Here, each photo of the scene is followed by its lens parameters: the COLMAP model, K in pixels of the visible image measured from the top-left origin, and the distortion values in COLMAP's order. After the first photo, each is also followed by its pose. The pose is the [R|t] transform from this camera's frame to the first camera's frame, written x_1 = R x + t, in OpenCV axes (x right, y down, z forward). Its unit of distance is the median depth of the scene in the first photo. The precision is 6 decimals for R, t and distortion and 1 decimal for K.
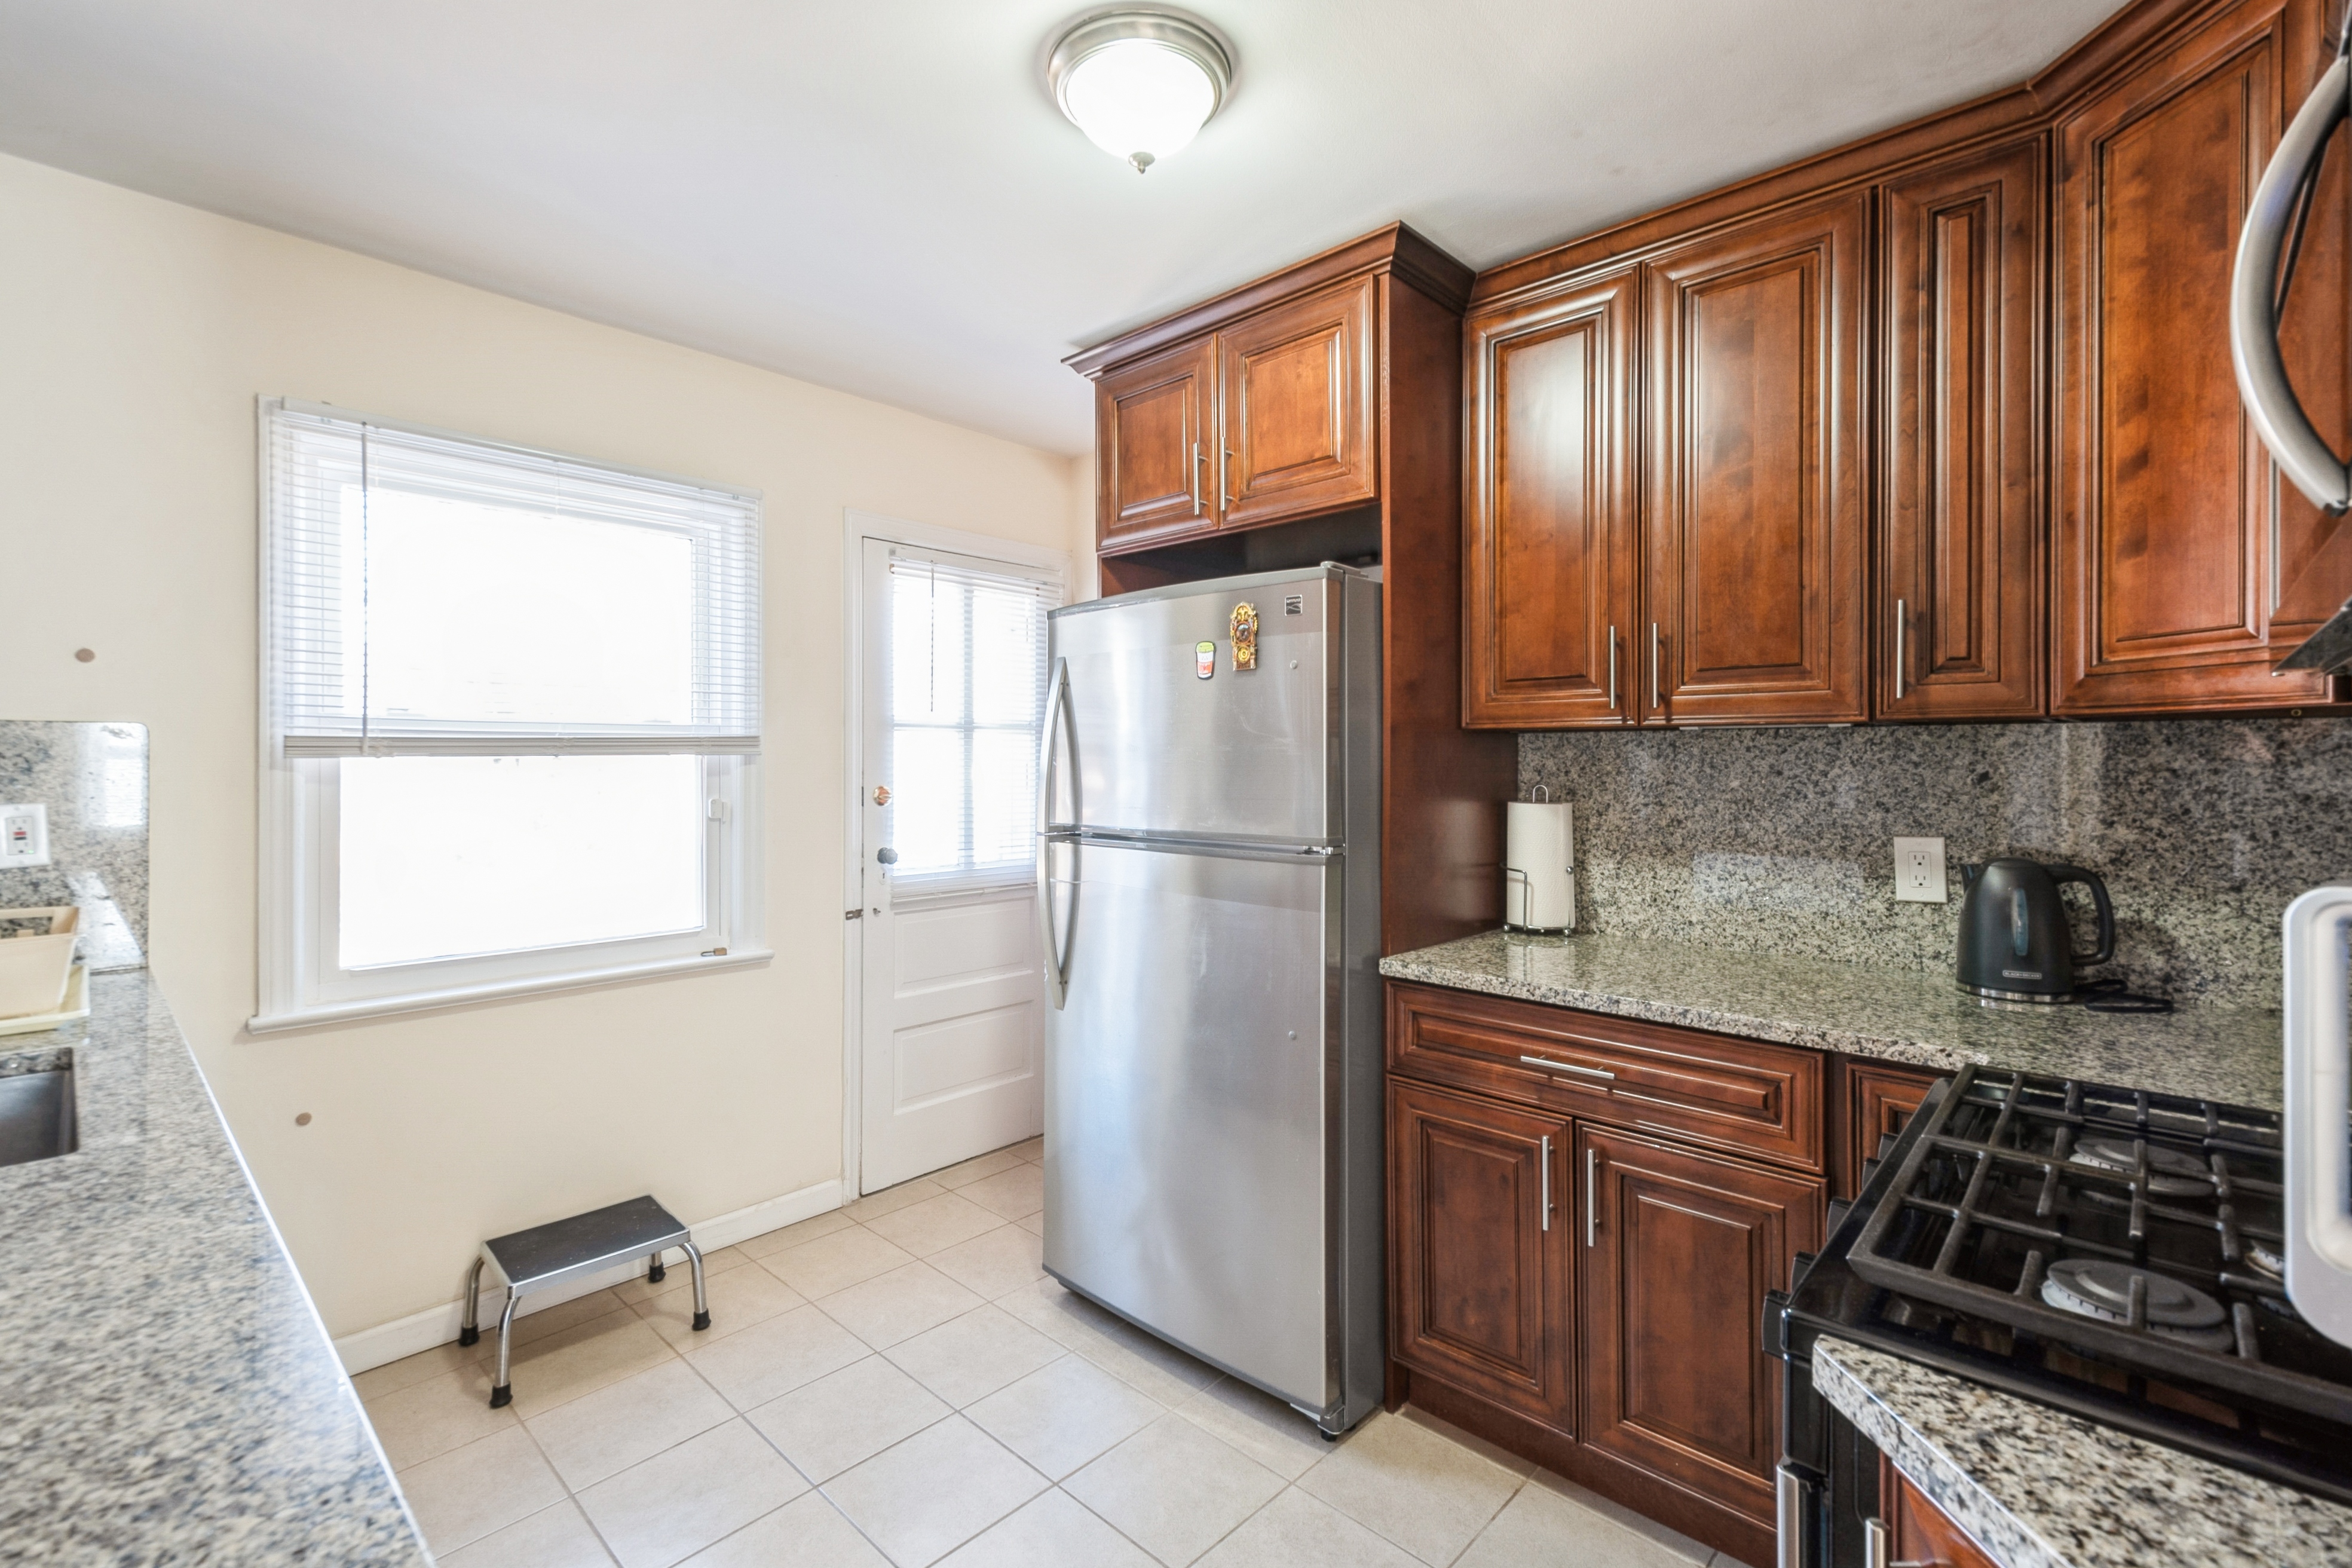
lens RADIAL K [[1051.9, 0, 1175.3], [0, 1051.9, 769.1], [0, 0, 1]] dist [0.010455, -0.002966]
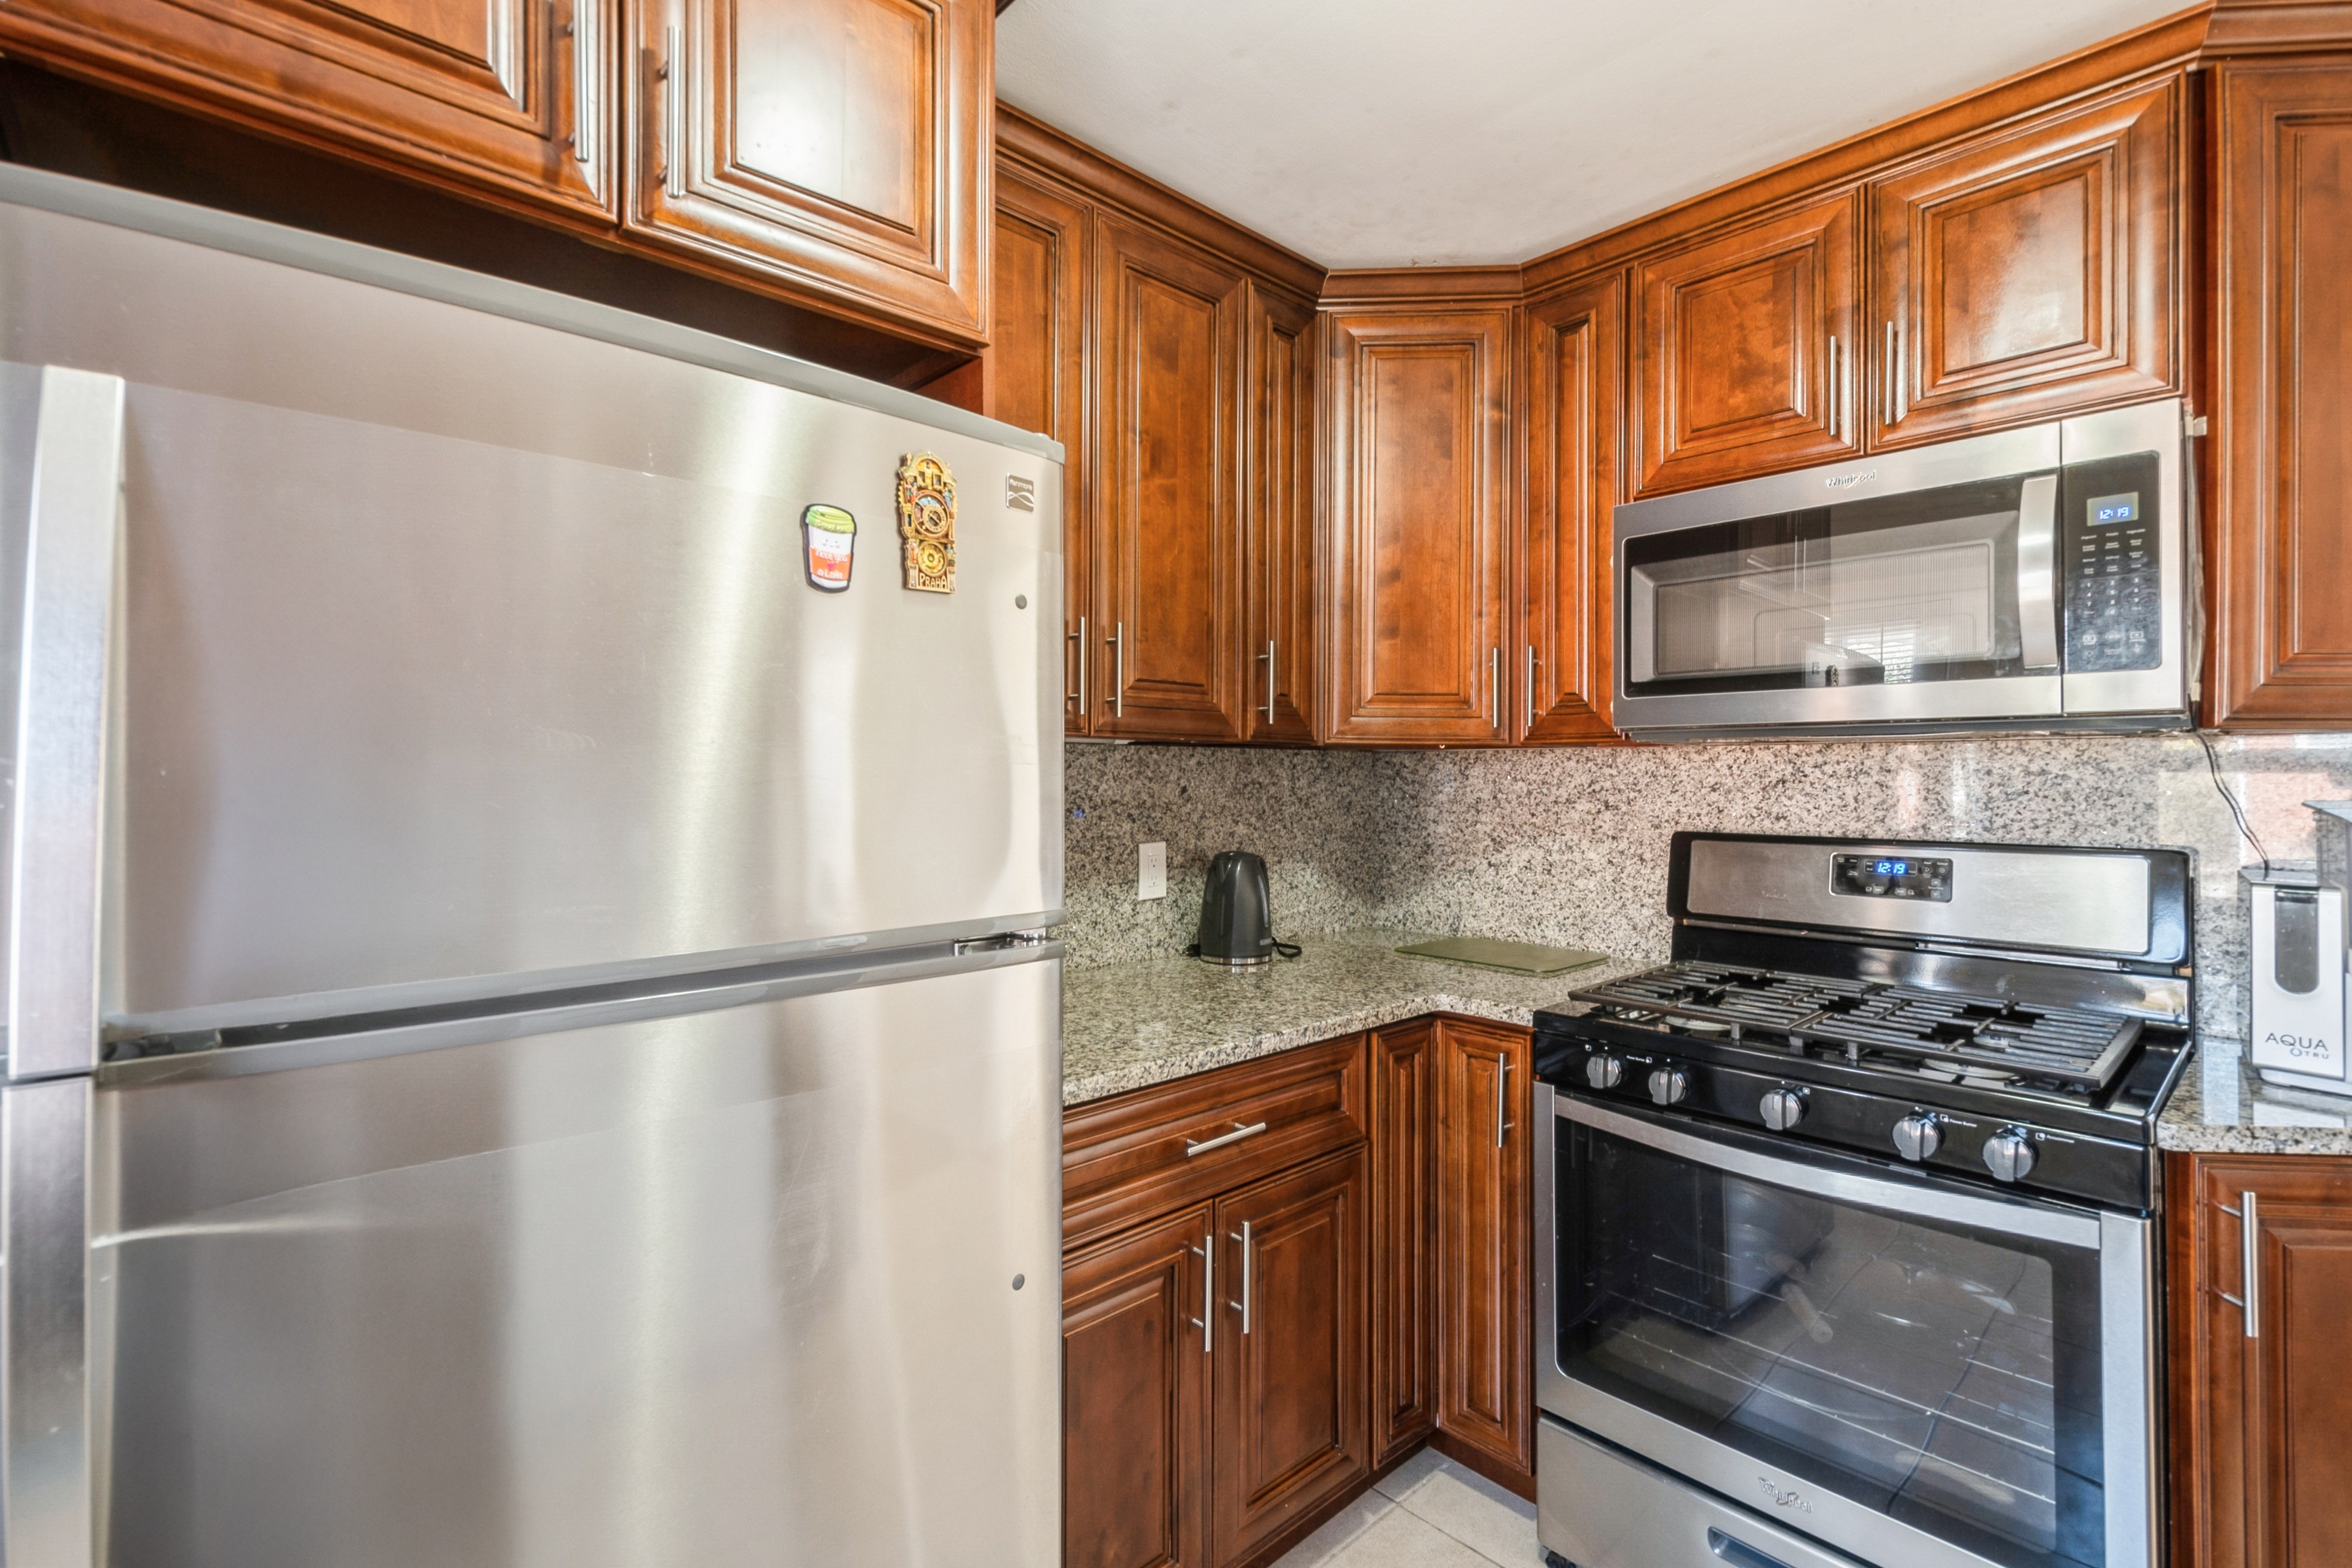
lens RADIAL K [[1051.9, 0, 1160.2], [0, 1051.9, 766.0], [0, 0, 1]] dist [0.010455, -0.002966]
pose [[0.076116, 0.010360, 0.997045, -0.437941], [0.005647, 0.999926, -0.010821, -0.006816], [-0.997083, 0.006454, 0.076051, 0.904849]]
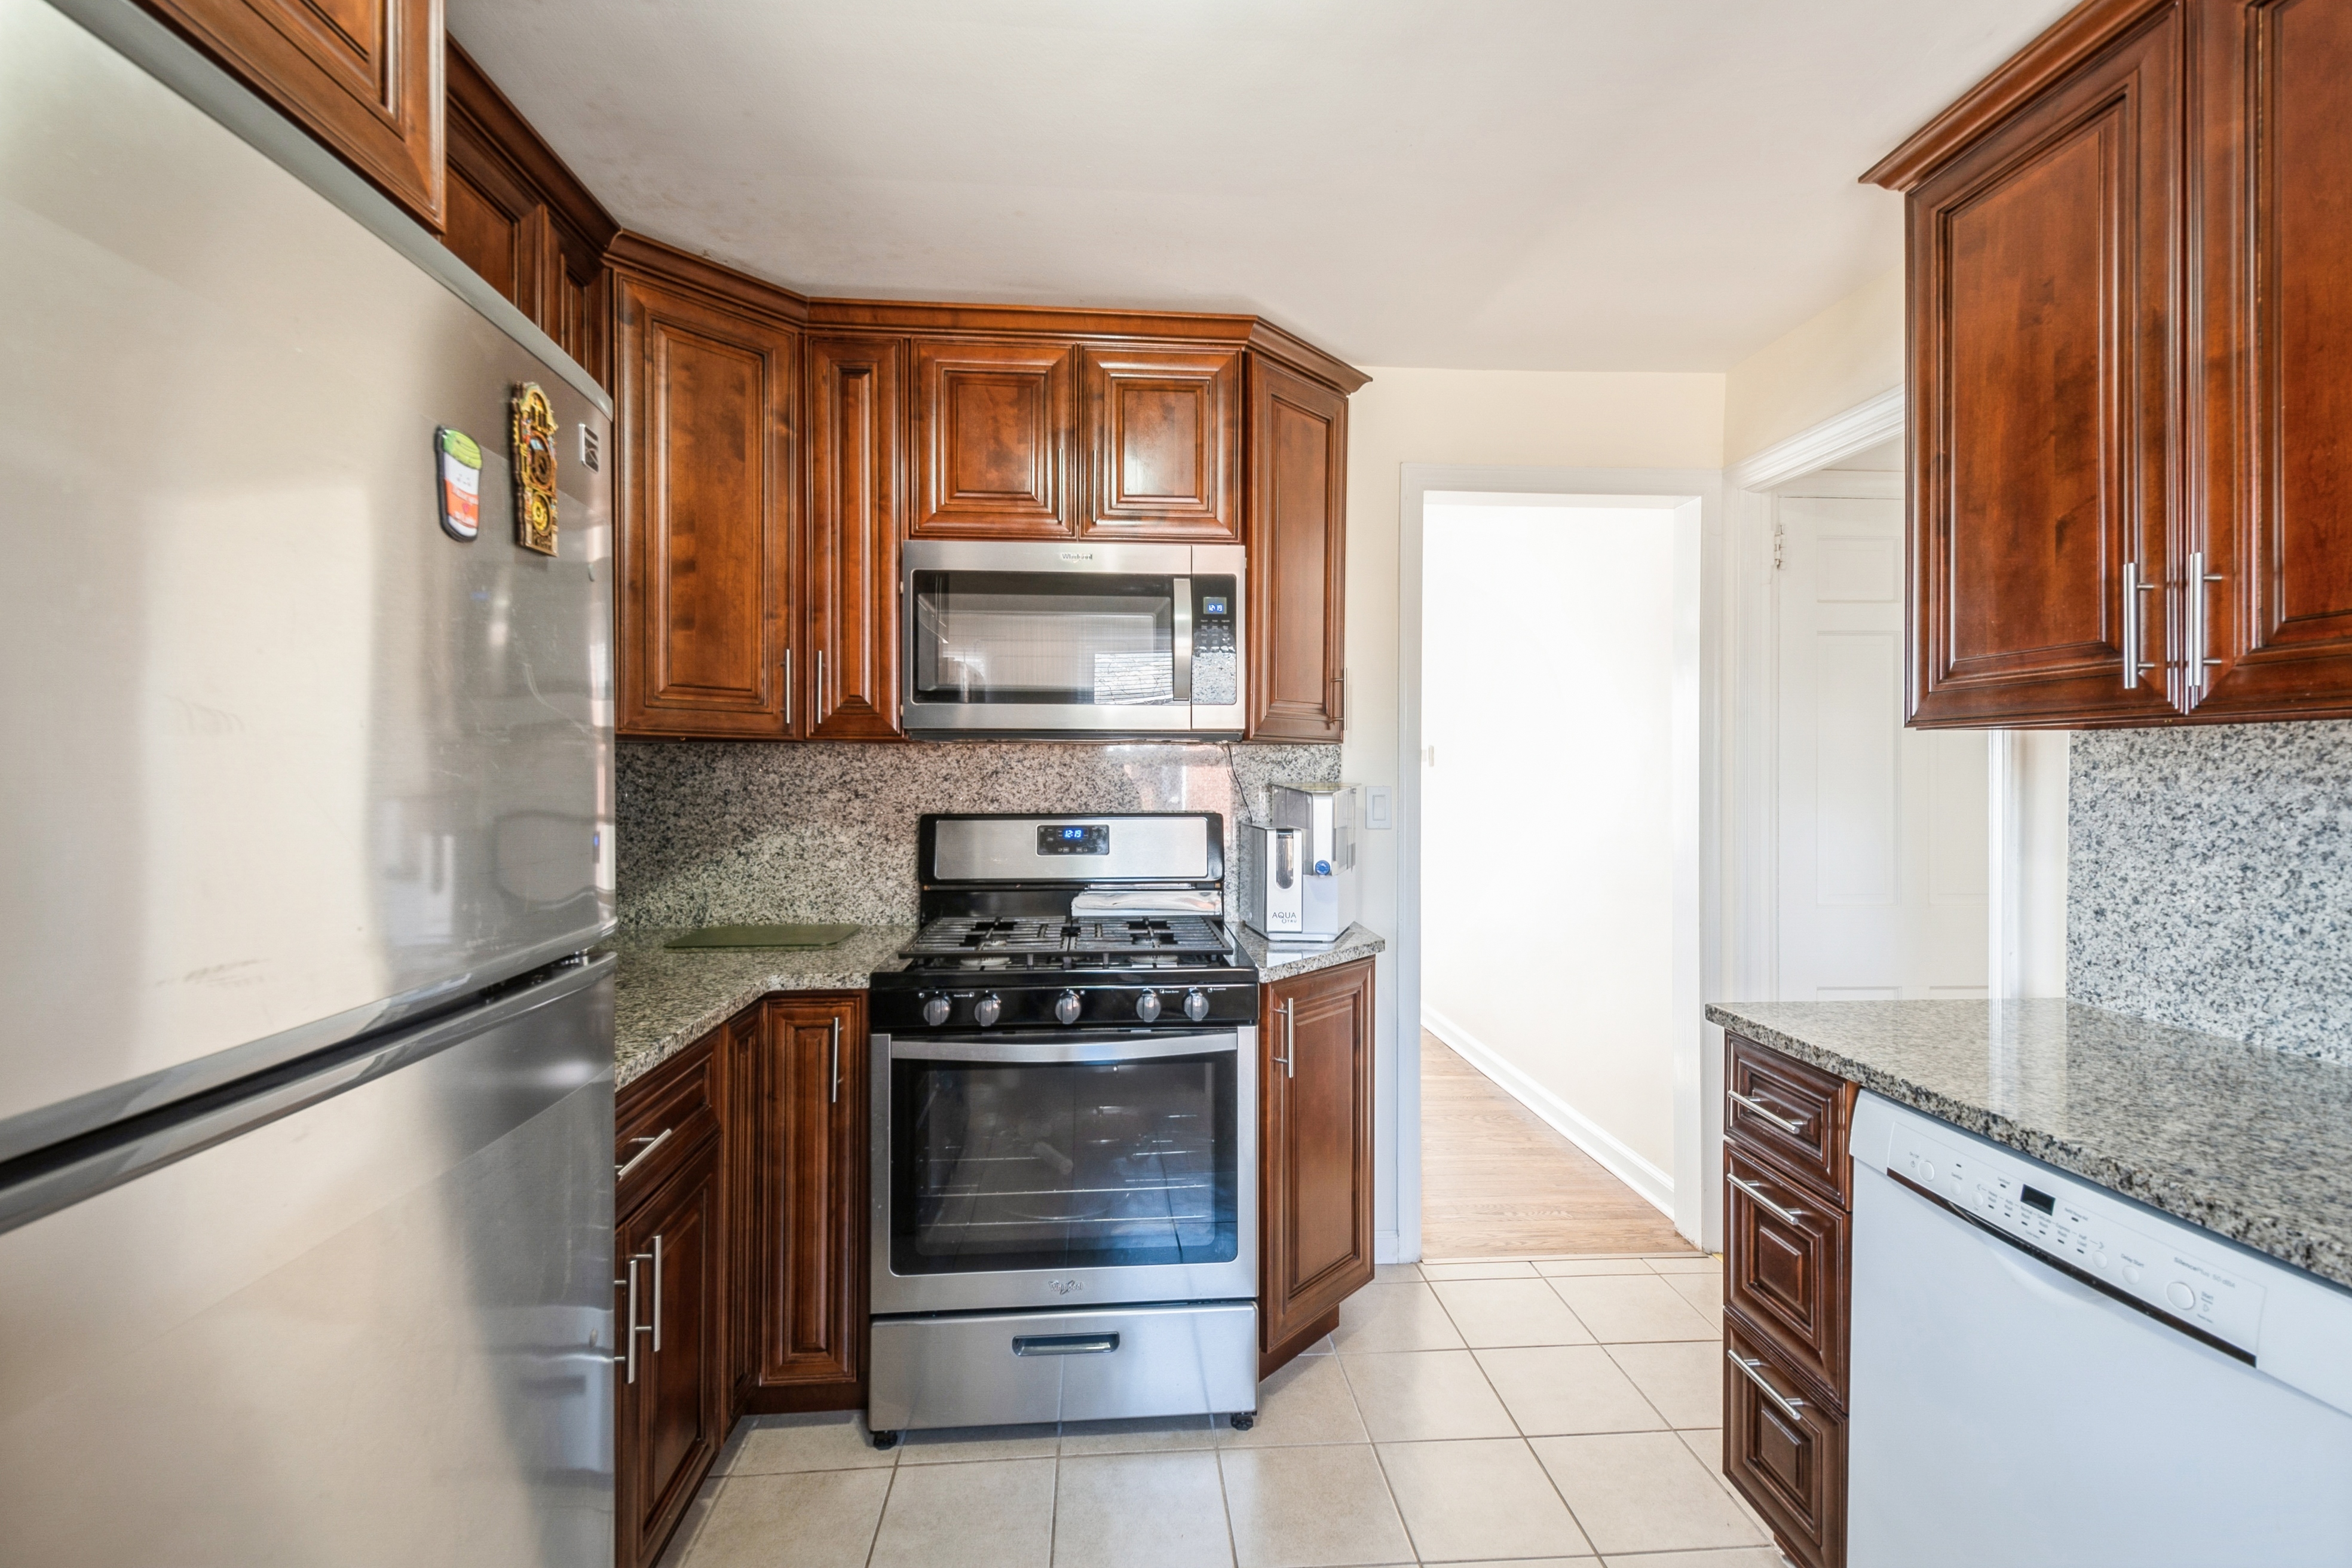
lens RADIAL K [[1051.9, 0, 1156.5], [0, 1051.9, 775.4], [0, 0, 1]] dist [0.010455, -0.002966]
pose [[-0.739333, -0.004052, 0.673328, -0.415428], [0.004960, 0.999922, 0.011463, -0.010161], [-0.673322, 0.011814, -0.739255, 1.227712]]
